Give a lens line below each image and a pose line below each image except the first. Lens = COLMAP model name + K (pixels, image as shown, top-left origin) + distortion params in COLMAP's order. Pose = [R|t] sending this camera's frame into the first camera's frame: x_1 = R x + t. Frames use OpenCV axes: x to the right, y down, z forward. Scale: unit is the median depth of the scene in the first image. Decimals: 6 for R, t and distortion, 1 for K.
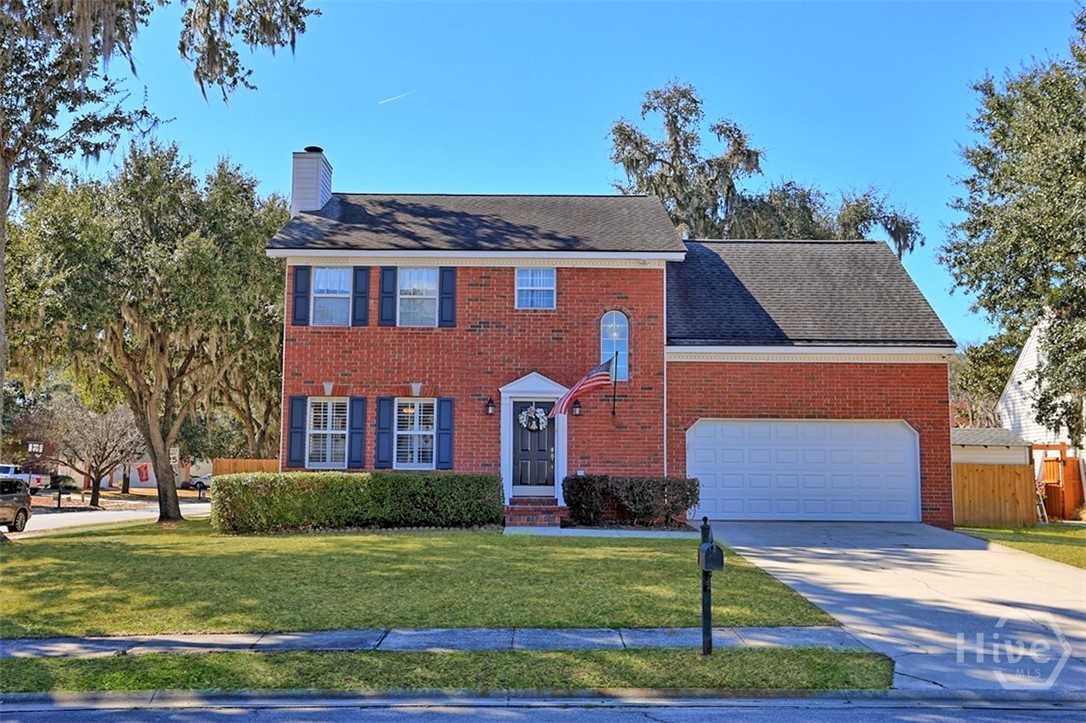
lens RADIAL K [[1142.2, 0, 543.0], [0, 1142.2, 361.5], [0, 0, 1]] dist [0.021084, 0.024312]
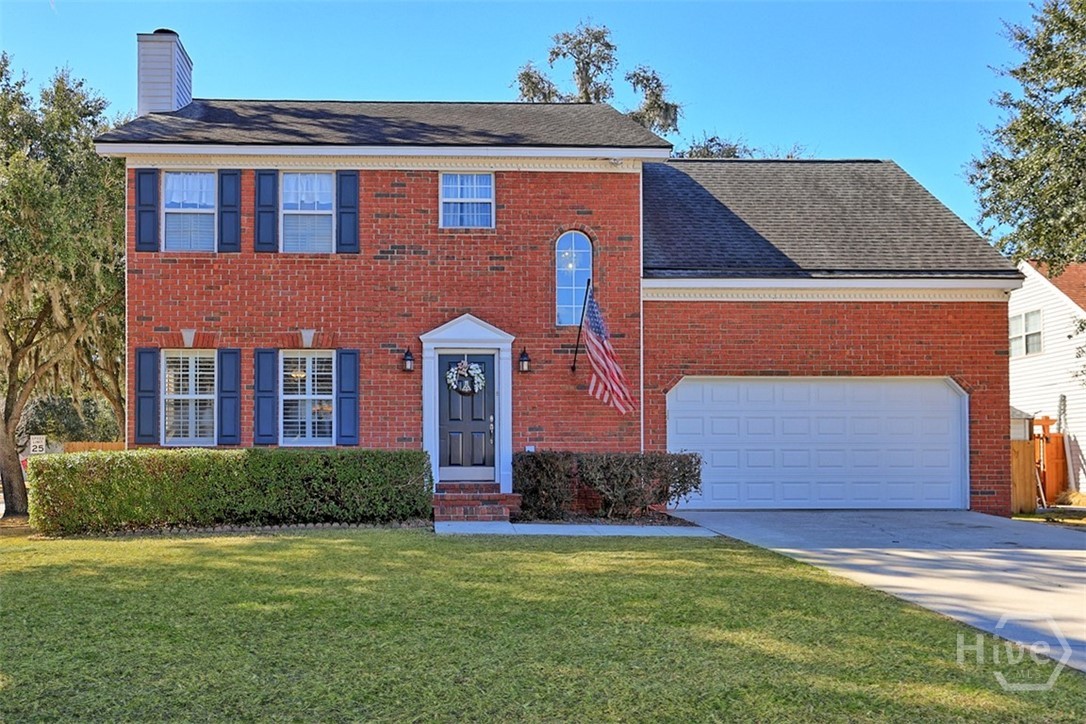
lens RADIAL K [[1022.6, 0, 428.9], [0, 1022.6, 470.3], [0, 0, 1]] dist [-0.003188, 0.003810]
pose [[0.999883, -0.008891, 0.012438, -0.040966], [0.007604, 0.994960, 0.099980, 0.043129], [-0.013264, -0.099874, 0.994912, 0.327505]]
